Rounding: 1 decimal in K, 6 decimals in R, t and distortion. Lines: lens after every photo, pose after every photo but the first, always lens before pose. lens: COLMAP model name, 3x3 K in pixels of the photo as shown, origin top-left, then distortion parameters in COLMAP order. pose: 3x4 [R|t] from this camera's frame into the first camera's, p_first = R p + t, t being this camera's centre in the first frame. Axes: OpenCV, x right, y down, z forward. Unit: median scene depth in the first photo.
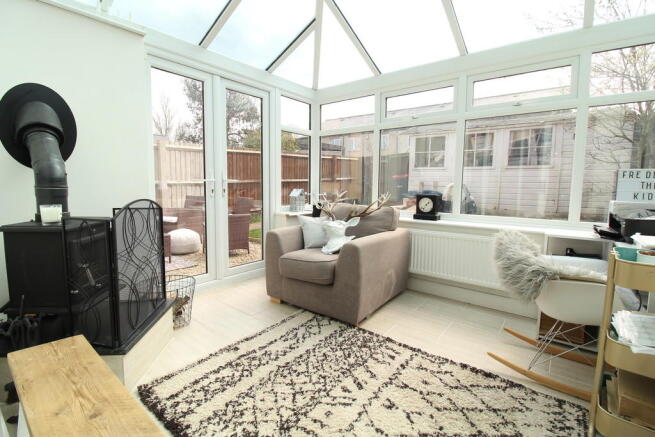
lens RADIAL K [[303.0, 0, 329.6], [0, 303.0, 212.7], [0, 0, 1]] dist [-0.007302, -0.000296]
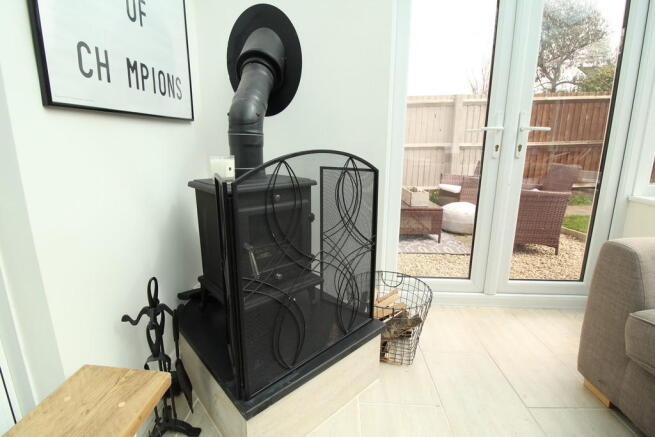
lens RADIAL K [[303.0, 0, 329.6], [0, 303.0, 212.7], [0, 0, 1]] dist [-0.007302, -0.000296]
pose [[0.586824, 0.158012, -0.794147, -0.090125], [-0.076300, 0.987201, 0.140044, -0.006039], [0.806112, -0.021588, 0.591369, 0.379164]]
